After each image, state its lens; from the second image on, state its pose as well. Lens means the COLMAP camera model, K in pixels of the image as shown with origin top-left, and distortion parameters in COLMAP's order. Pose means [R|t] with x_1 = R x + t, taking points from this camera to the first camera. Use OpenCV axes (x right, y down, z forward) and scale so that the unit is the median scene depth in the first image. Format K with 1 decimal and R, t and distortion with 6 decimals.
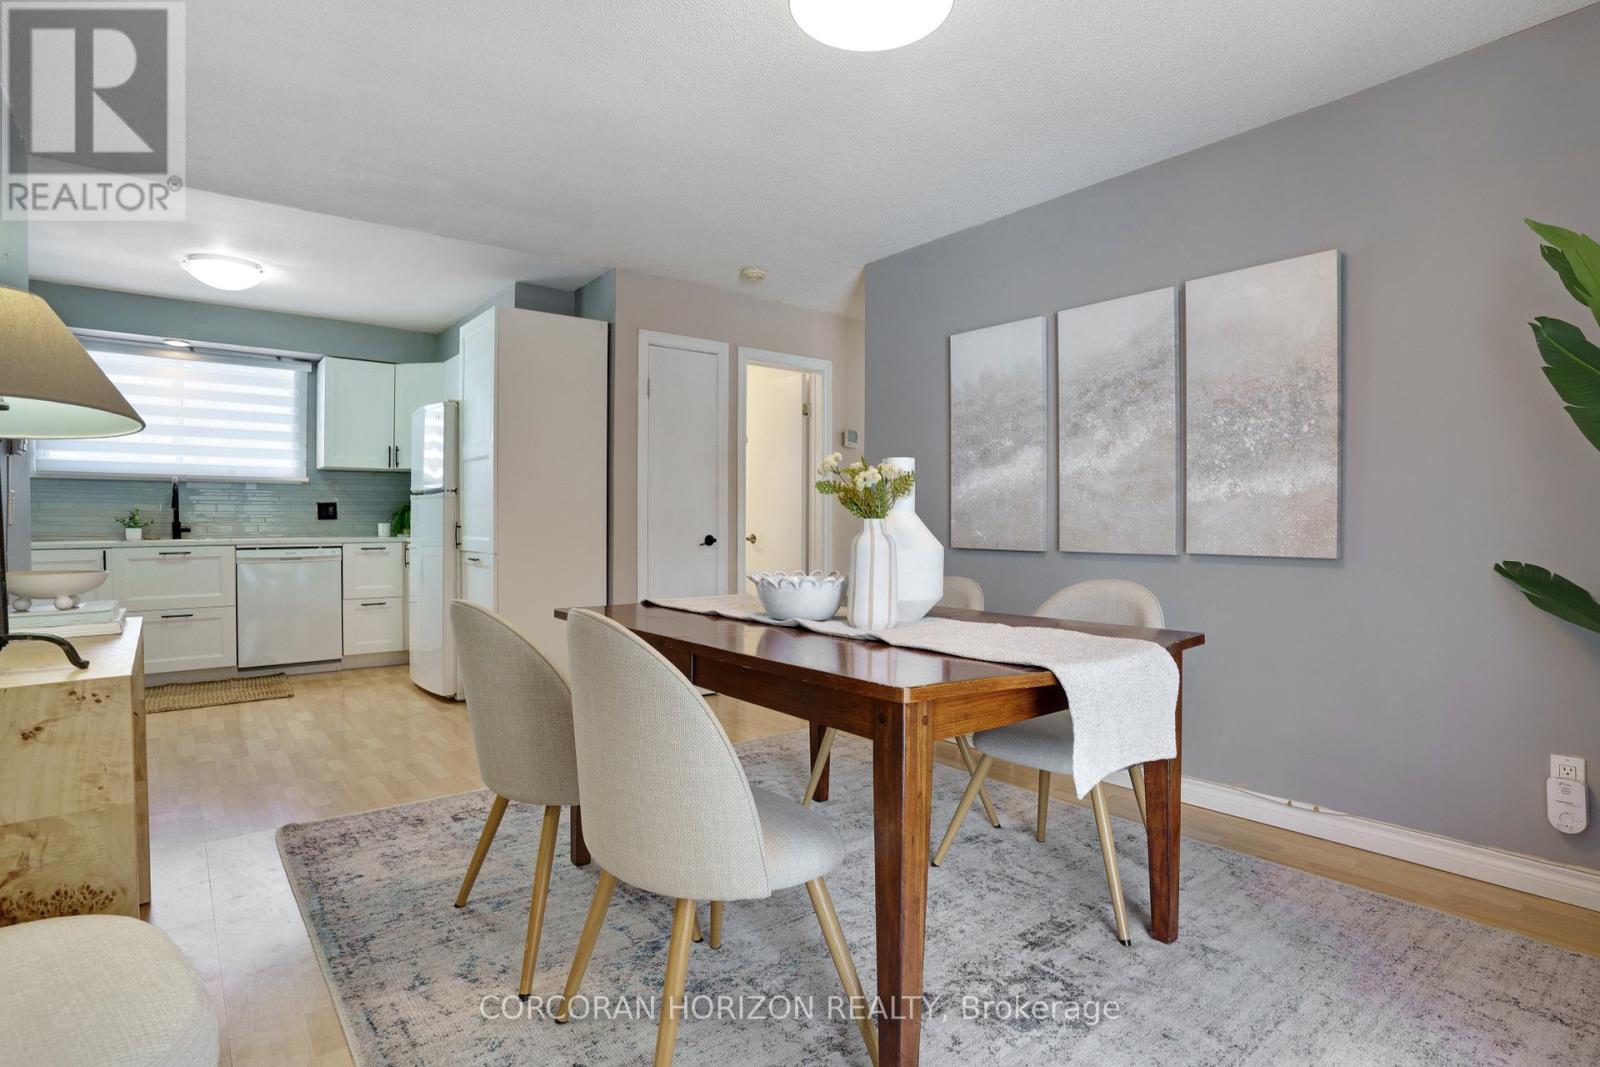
lens RADIAL K [[807.0, 0, 803.7], [0, 807.0, 527.0], [0, 0, 1]] dist [-0.086783, 0.043639]
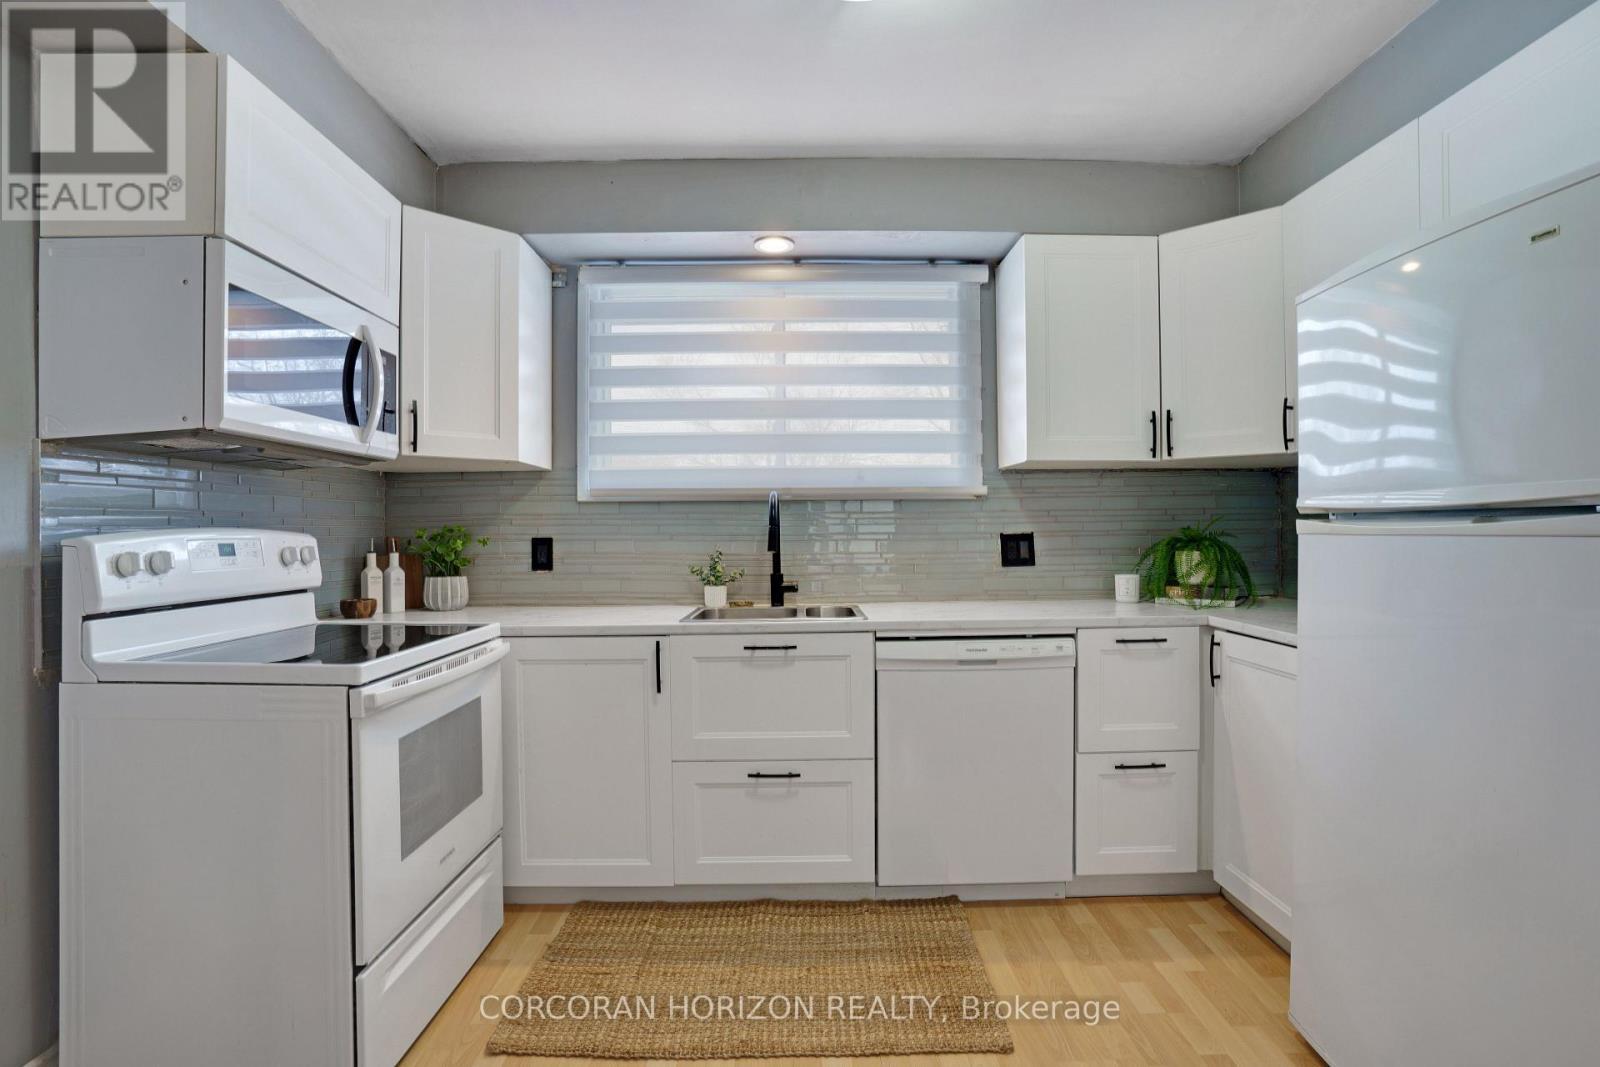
lens RADIAL K [[807.0, 0, 803.7], [0, 807.0, 527.0], [0, 0, 1]] dist [-0.086783, 0.043639]
pose [[0.786163, -0.009065, -0.617952, -0.425669], [0.001559, 0.999918, -0.012684, -0.031125], [0.618017, 0.009008, 0.786113, 0.544205]]
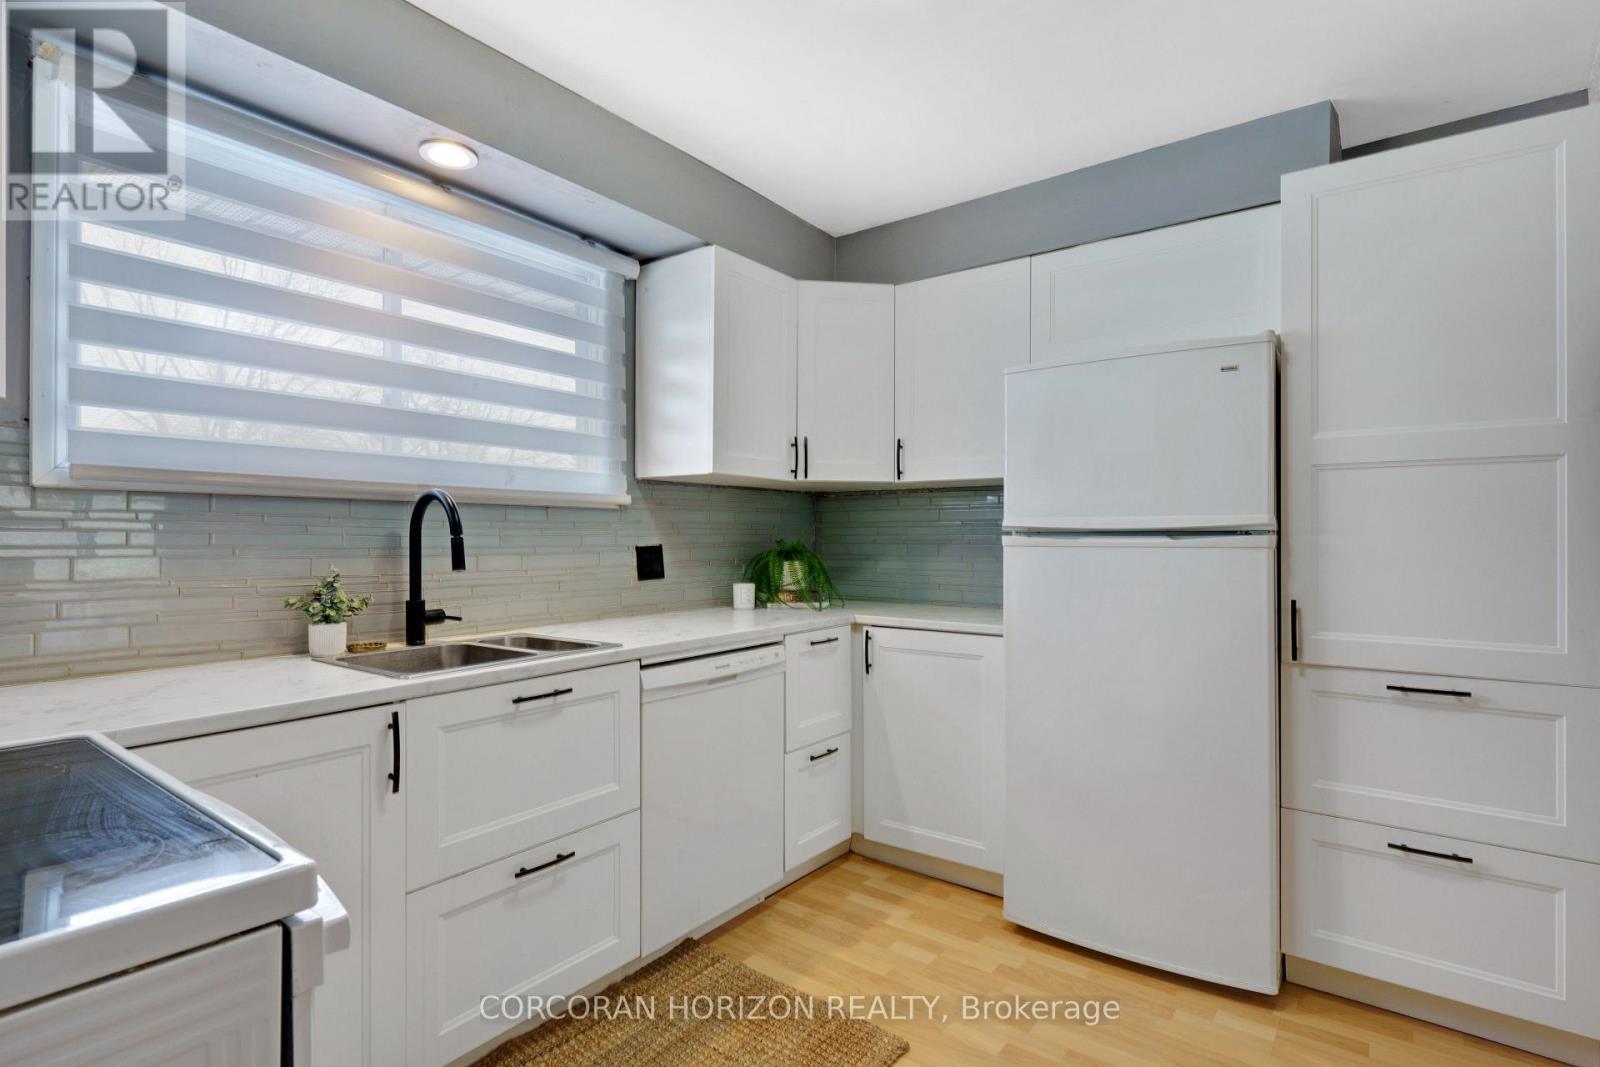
lens RADIAL K [[790.9, 0, 801.1], [0, 790.9, 537.5], [0, 0, 1]] dist [0.018316, -0.007428]
pose [[0.968455, -0.001842, 0.249183, -0.693593], [0.004923, 0.999919, -0.011742, -0.032341], [-0.249141, 0.012599, 0.968385, 0.531150]]
